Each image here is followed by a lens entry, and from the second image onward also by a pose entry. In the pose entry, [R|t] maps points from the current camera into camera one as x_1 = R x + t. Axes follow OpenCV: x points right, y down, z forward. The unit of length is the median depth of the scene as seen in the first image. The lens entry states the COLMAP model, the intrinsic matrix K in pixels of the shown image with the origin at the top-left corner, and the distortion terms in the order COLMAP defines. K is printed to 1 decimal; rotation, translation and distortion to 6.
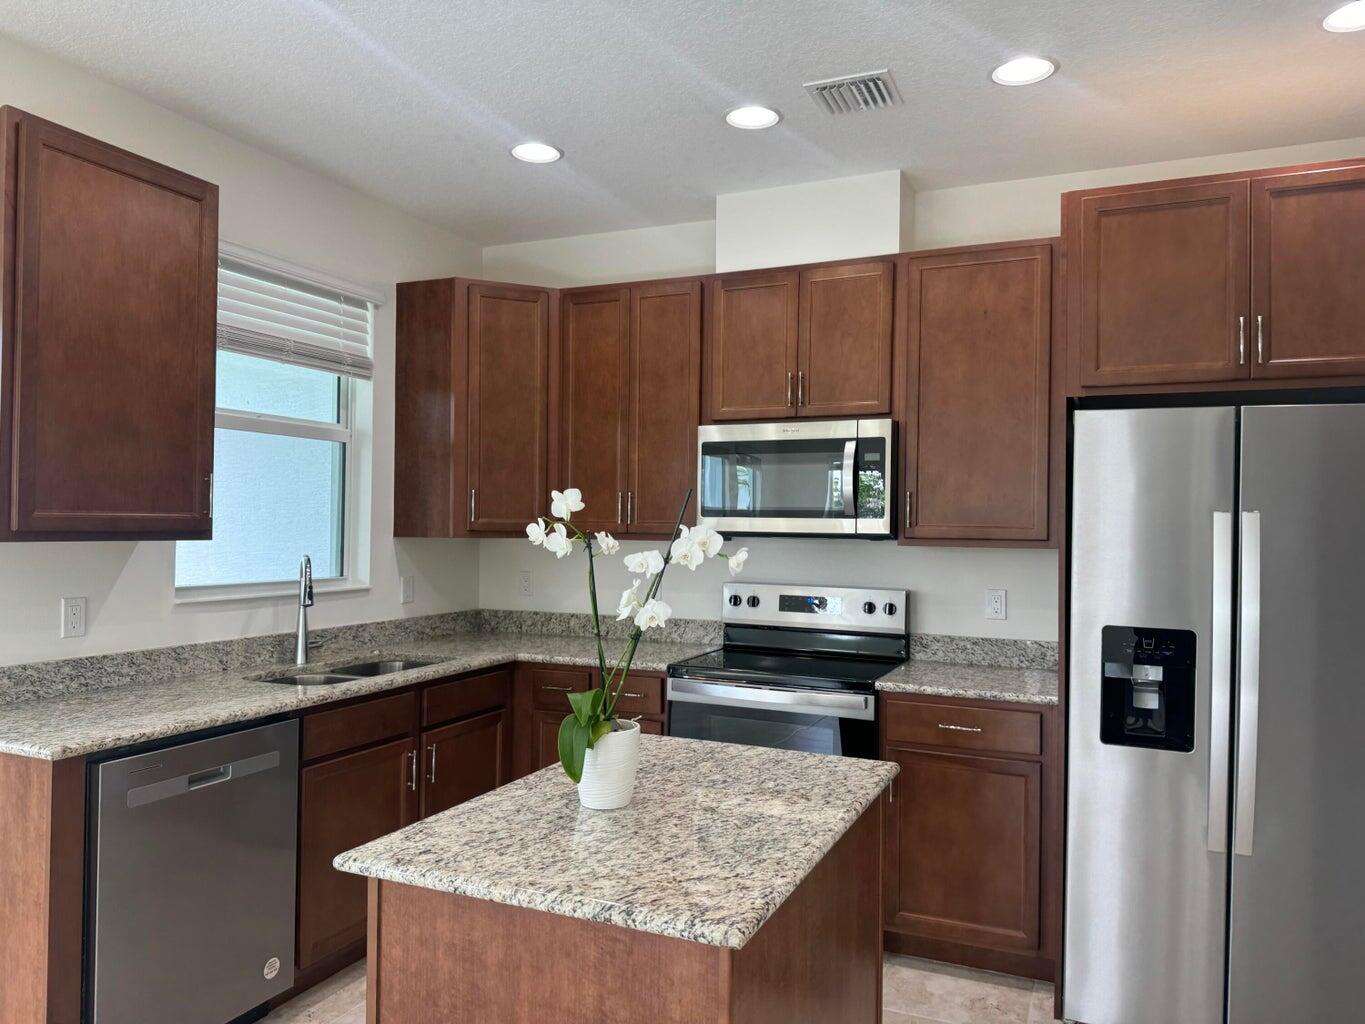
lens RADIAL K [[965.6, 0, 716.8], [0, 965.6, 507.4], [0, 0, 1]] dist [0.080352, -0.079734]
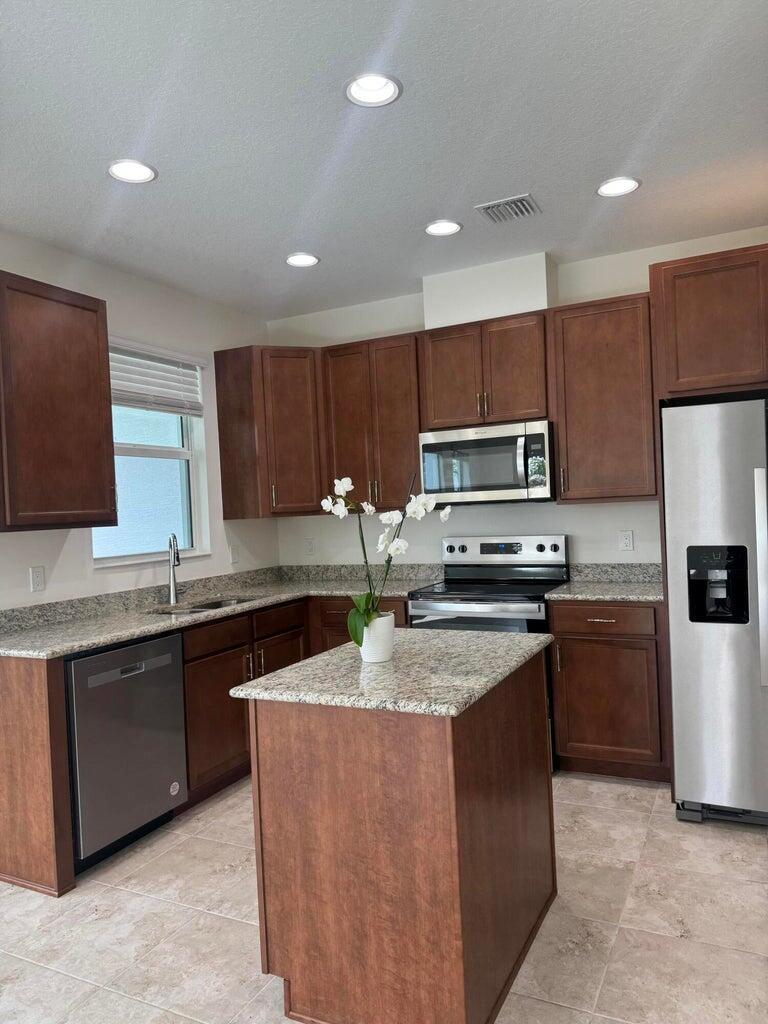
lens RADIAL K [[724.4, 0, 386.4], [0, 724.4, 516.4], [0, 0, 1]] dist [0.080352, -0.079734]
pose [[0.995697, -0.057523, -0.072648, 0.005369], [0.059829, 0.997758, 0.029984, 0.007940], [0.070761, -0.034201, 0.996907, -0.146881]]
